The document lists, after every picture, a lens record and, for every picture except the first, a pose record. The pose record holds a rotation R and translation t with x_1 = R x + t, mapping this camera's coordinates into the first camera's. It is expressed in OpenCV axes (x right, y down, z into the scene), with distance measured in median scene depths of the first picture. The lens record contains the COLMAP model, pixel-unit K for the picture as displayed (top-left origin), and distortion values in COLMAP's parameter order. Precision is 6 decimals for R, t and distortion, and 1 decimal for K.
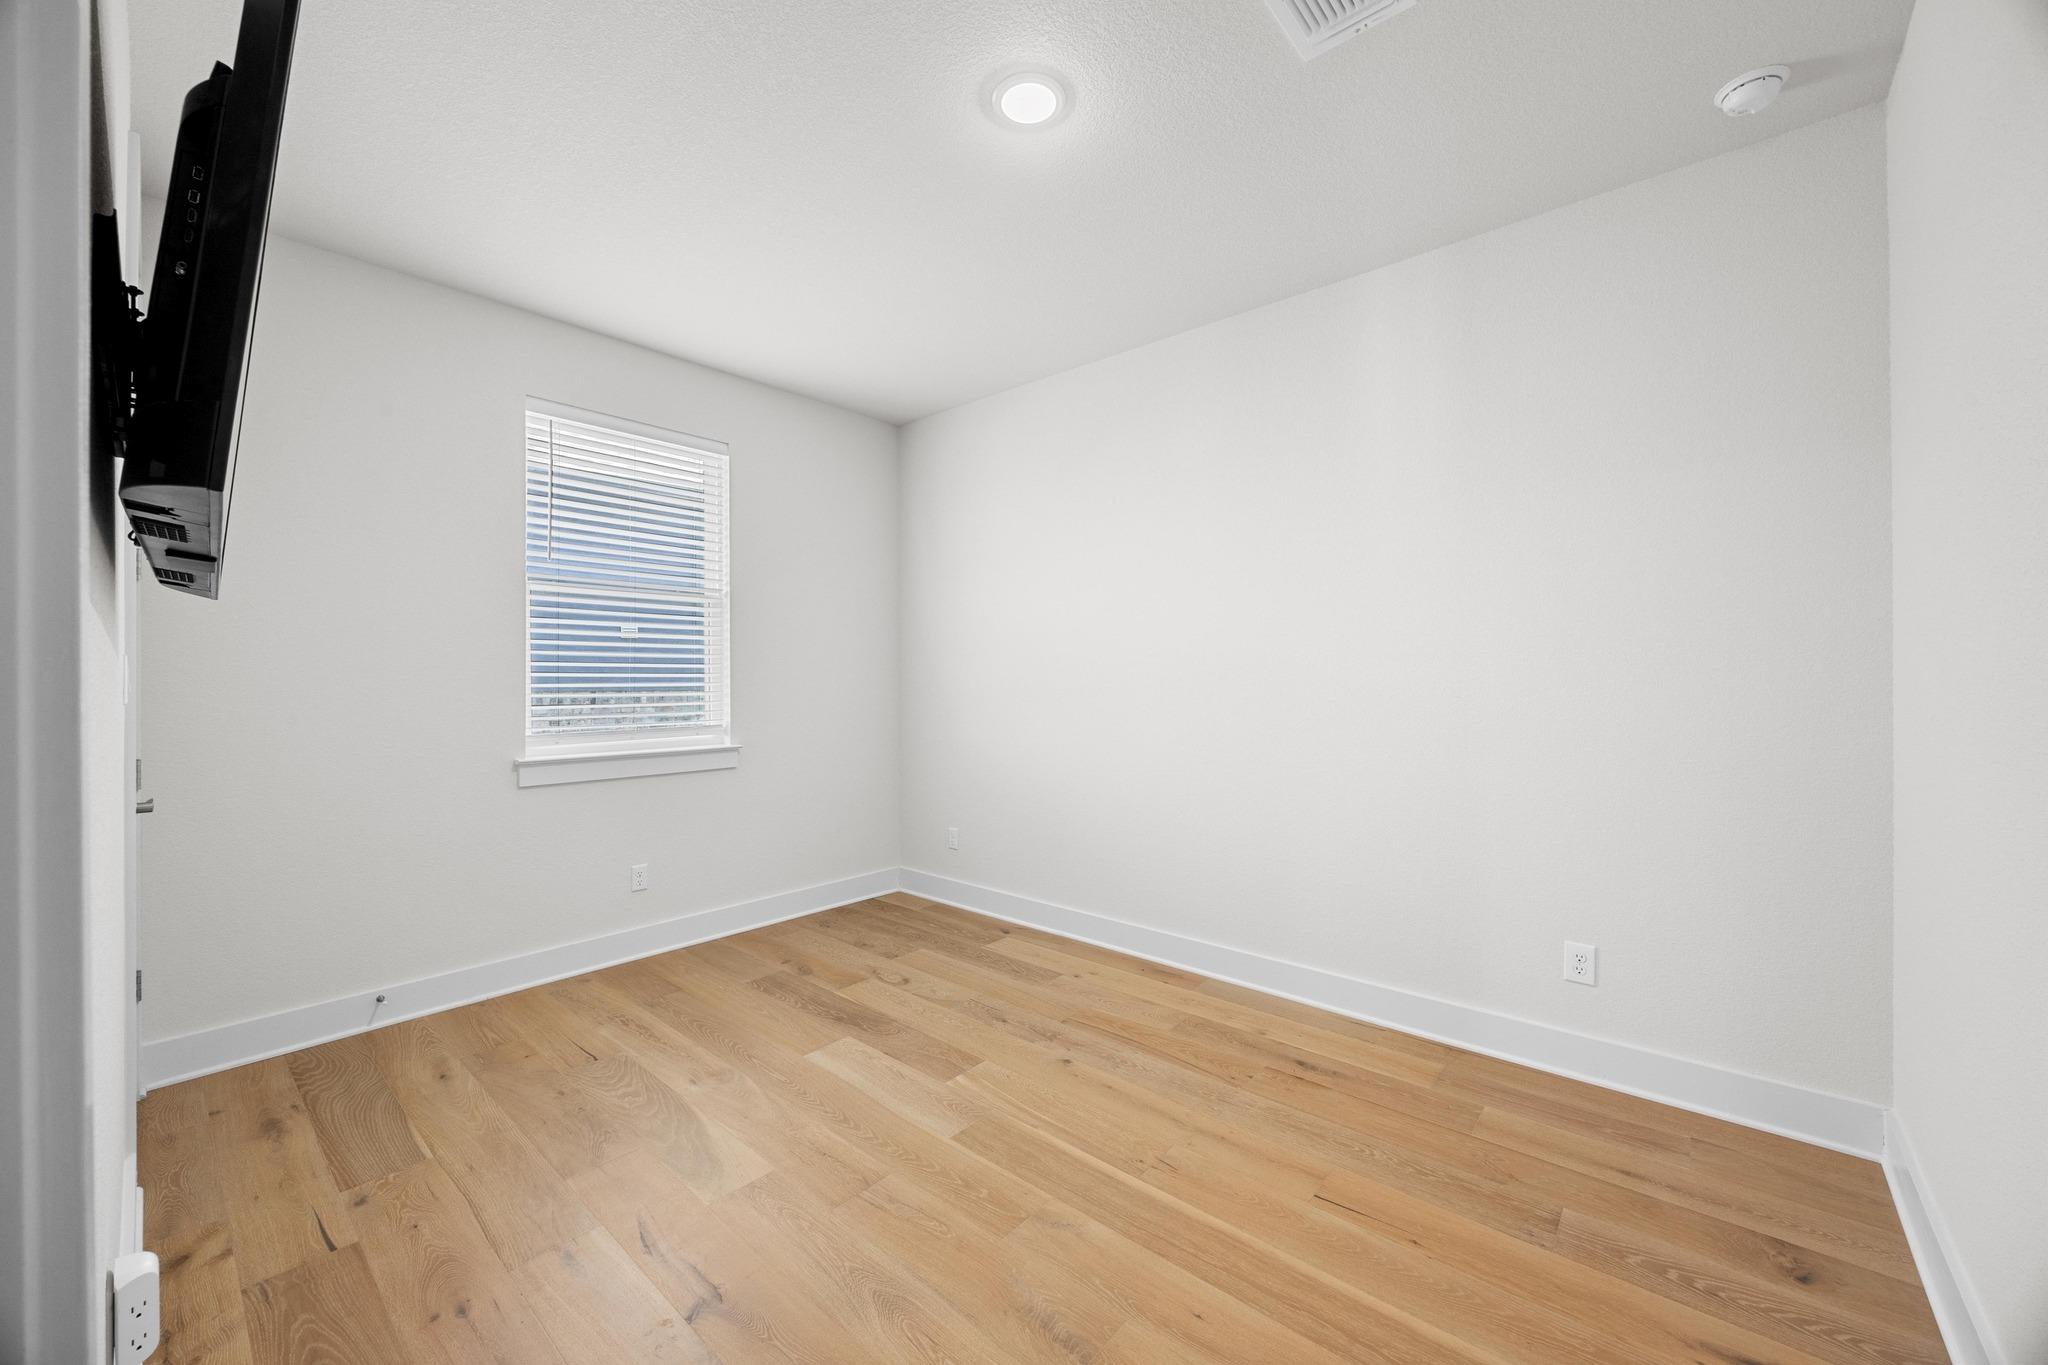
lens RADIAL K [[774.9, 0, 1019.3], [0, 774.9, 684.3], [0, 0, 1]] dist [-0.003592, 0.000956]
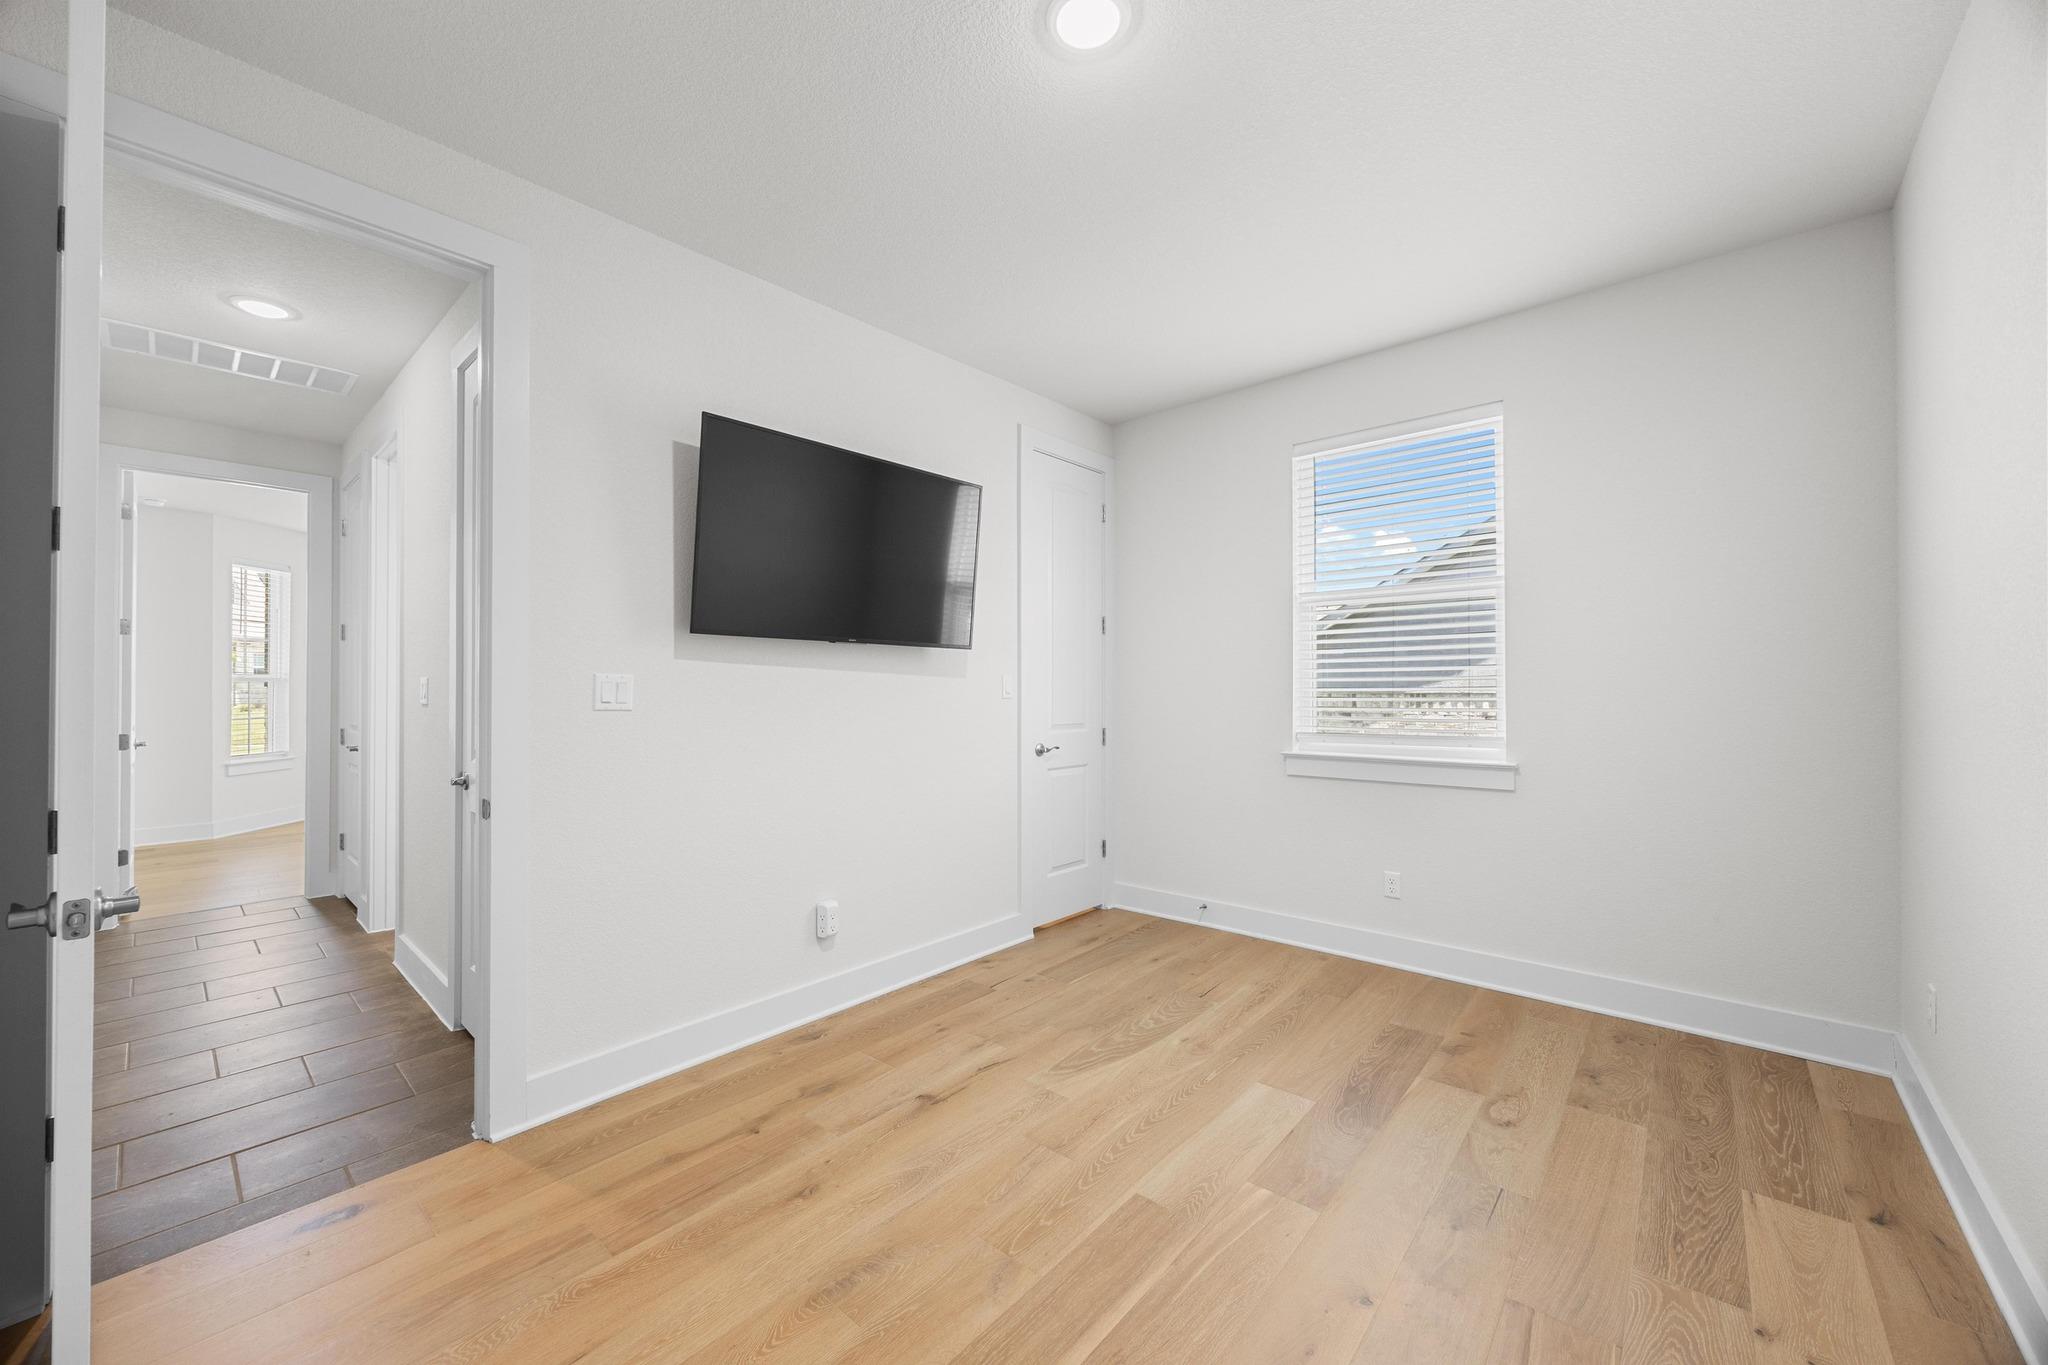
lens RADIAL K [[774.9, 0, 1018.2], [0, 774.9, 680.9], [0, 0, 1]] dist [-0.003592, 0.000956]
pose [[-0.003547, -0.004331, -0.999984, 0.614197], [0.001193, 0.999990, -0.004335, -0.008059], [0.999993, -0.001208, -0.003542, 0.647252]]
